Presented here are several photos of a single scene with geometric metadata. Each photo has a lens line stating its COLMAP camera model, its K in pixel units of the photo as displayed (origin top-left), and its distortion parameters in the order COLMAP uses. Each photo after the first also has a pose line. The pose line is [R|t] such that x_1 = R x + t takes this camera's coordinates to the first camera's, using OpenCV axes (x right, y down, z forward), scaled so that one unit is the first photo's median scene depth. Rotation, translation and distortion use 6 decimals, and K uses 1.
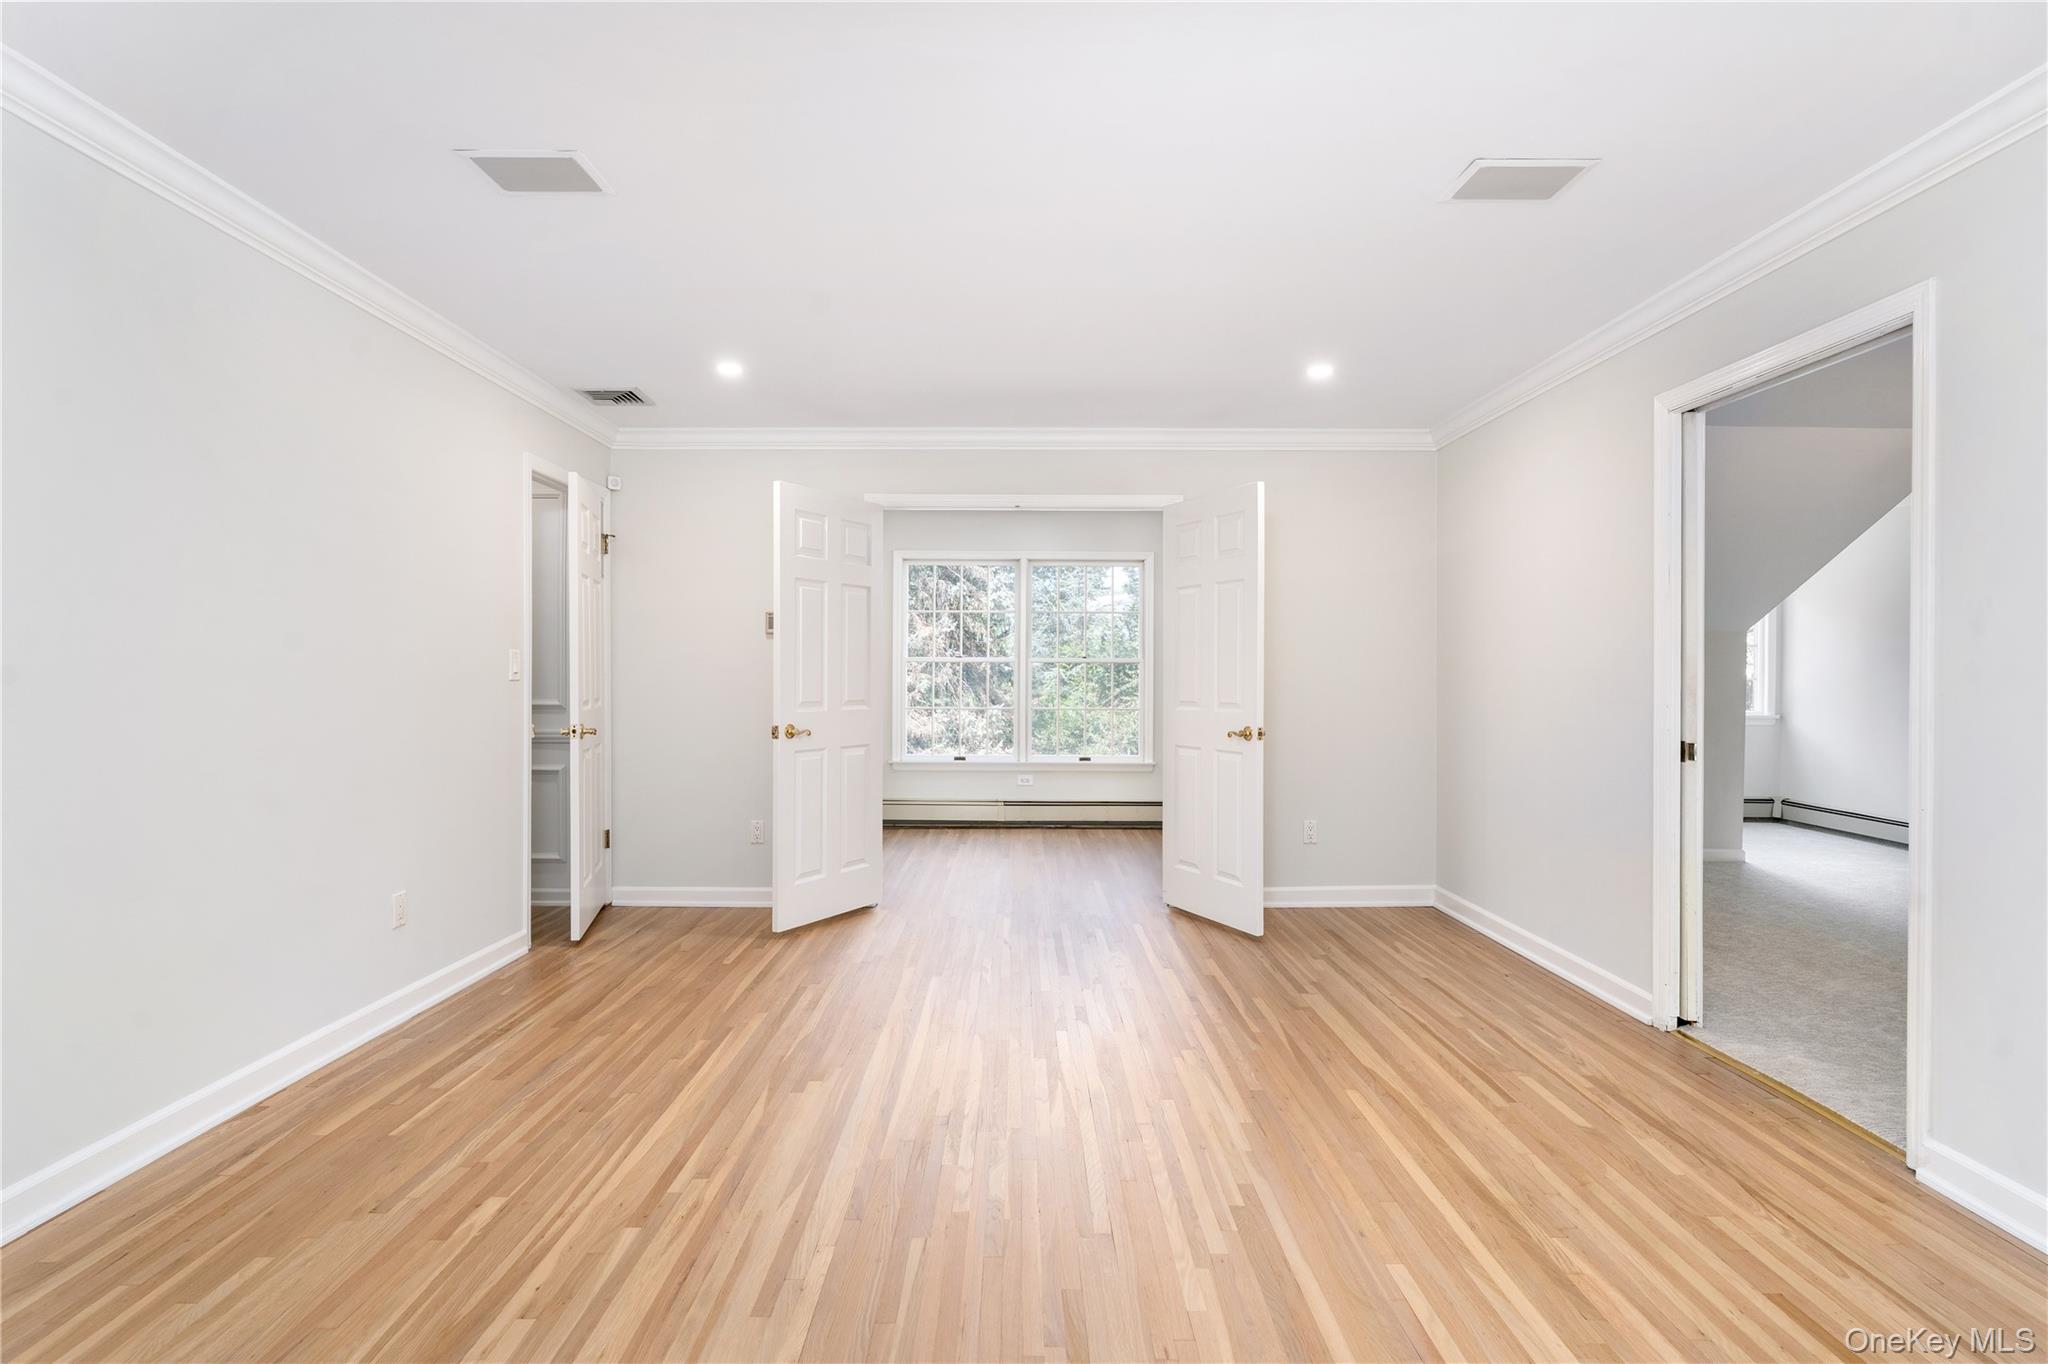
lens RADIAL K [[1001.3, 0, 1026.2], [0, 1001.3, 678.3], [0, 0, 1]] dist [-0.000057, -0.000037]
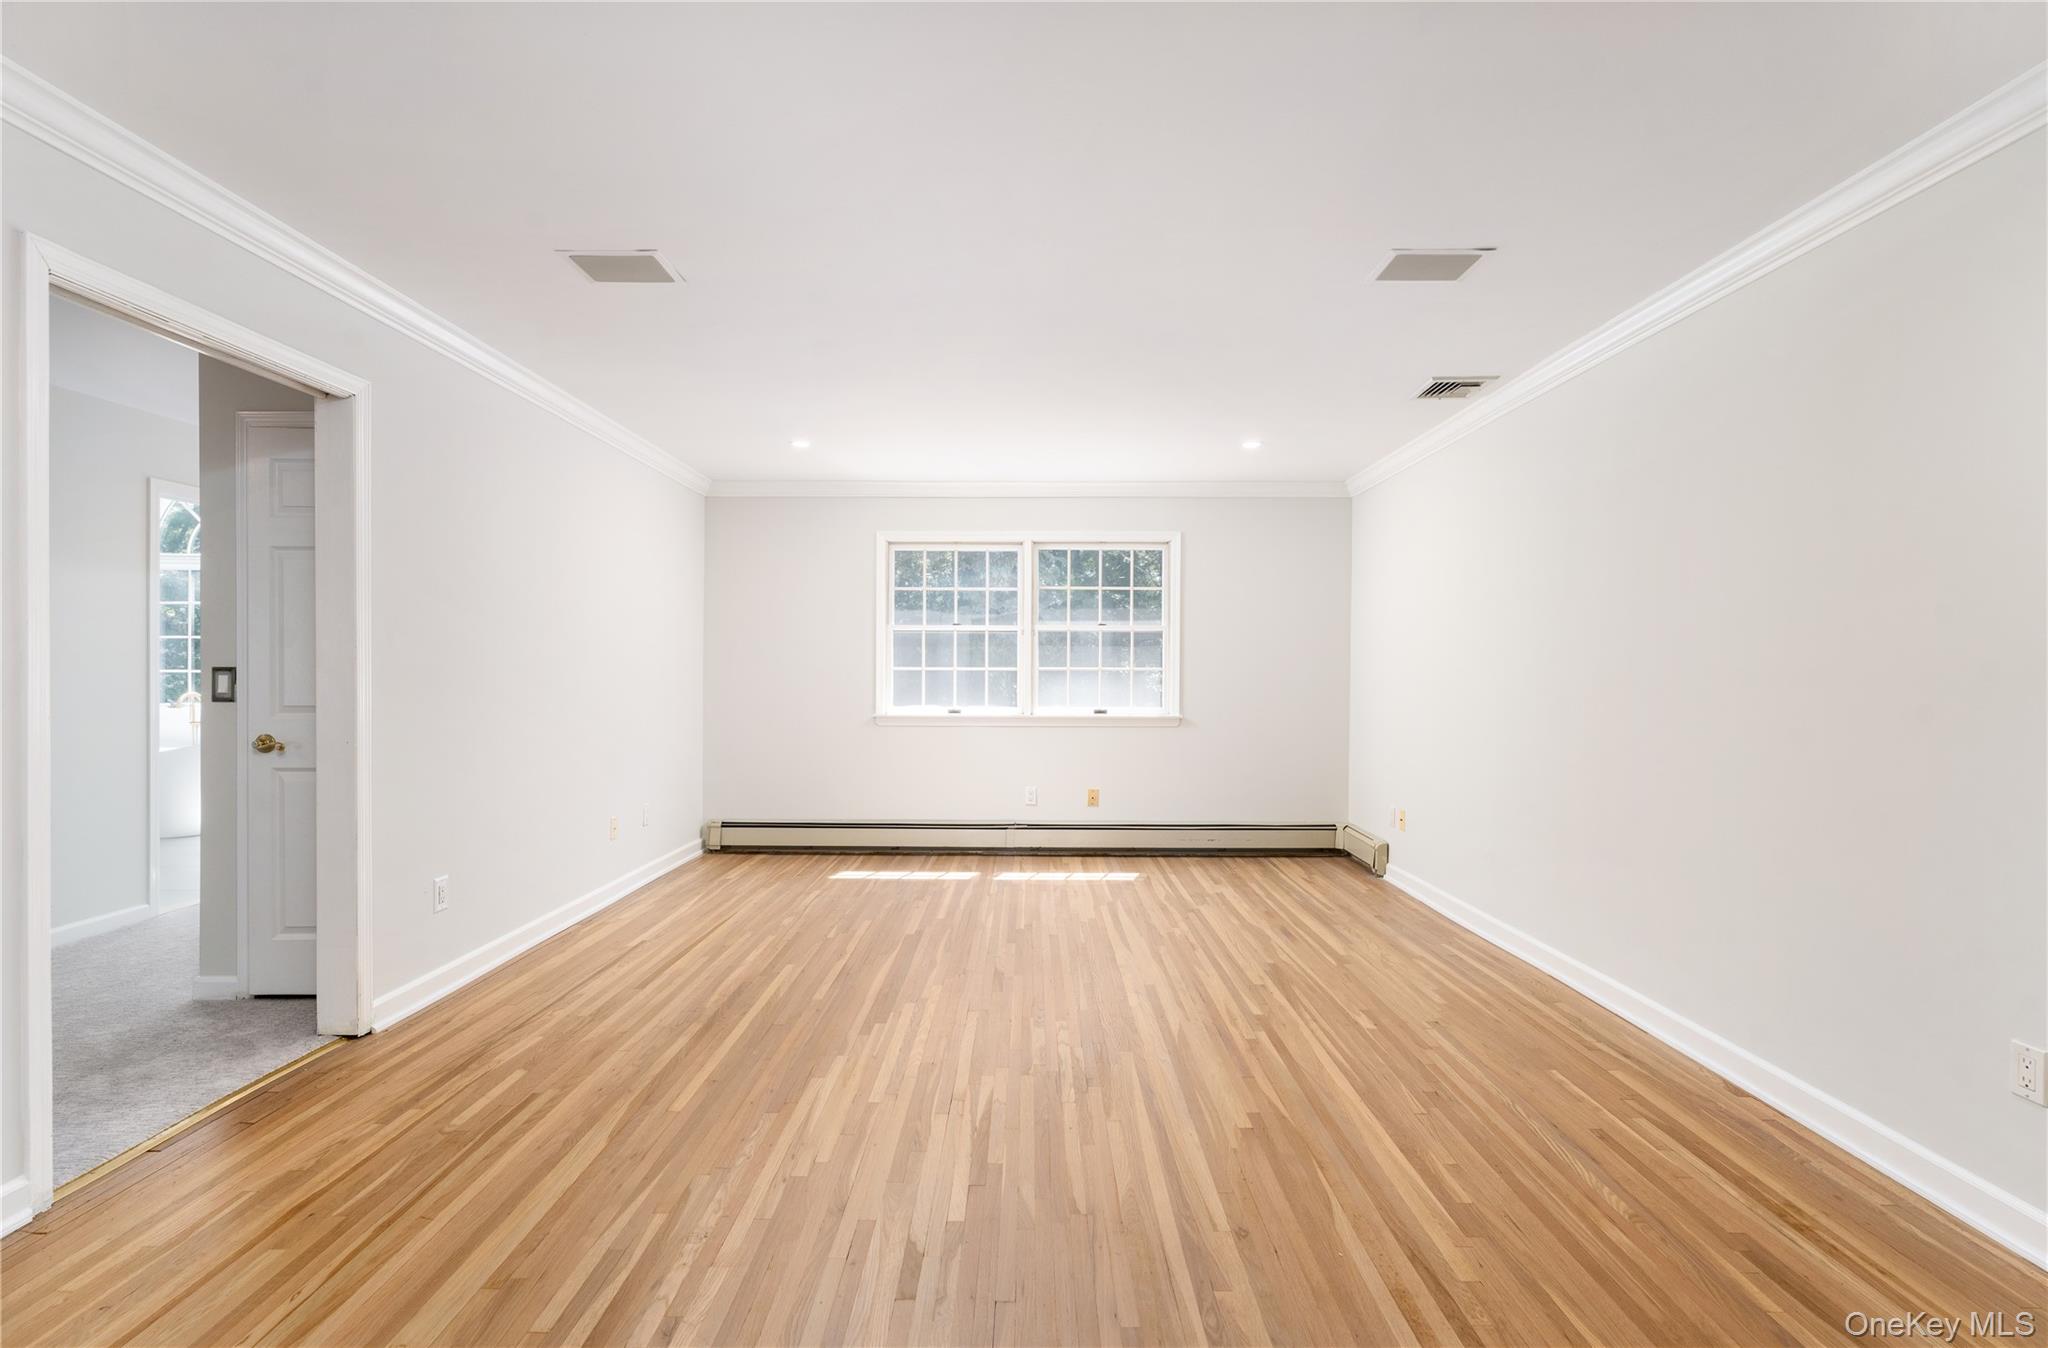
lens RADIAL K [[957.0, 0, 1022.2], [0, 957.0, 662.3], [0, 0, 1]] dist [0.022517, -0.000370]
pose [[-0.999818, -0.009508, 0.016538, -0.018738], [-0.009537, 0.999953, -0.001667, -0.017211], [-0.016521, -0.001824, -0.999862, 1.955848]]
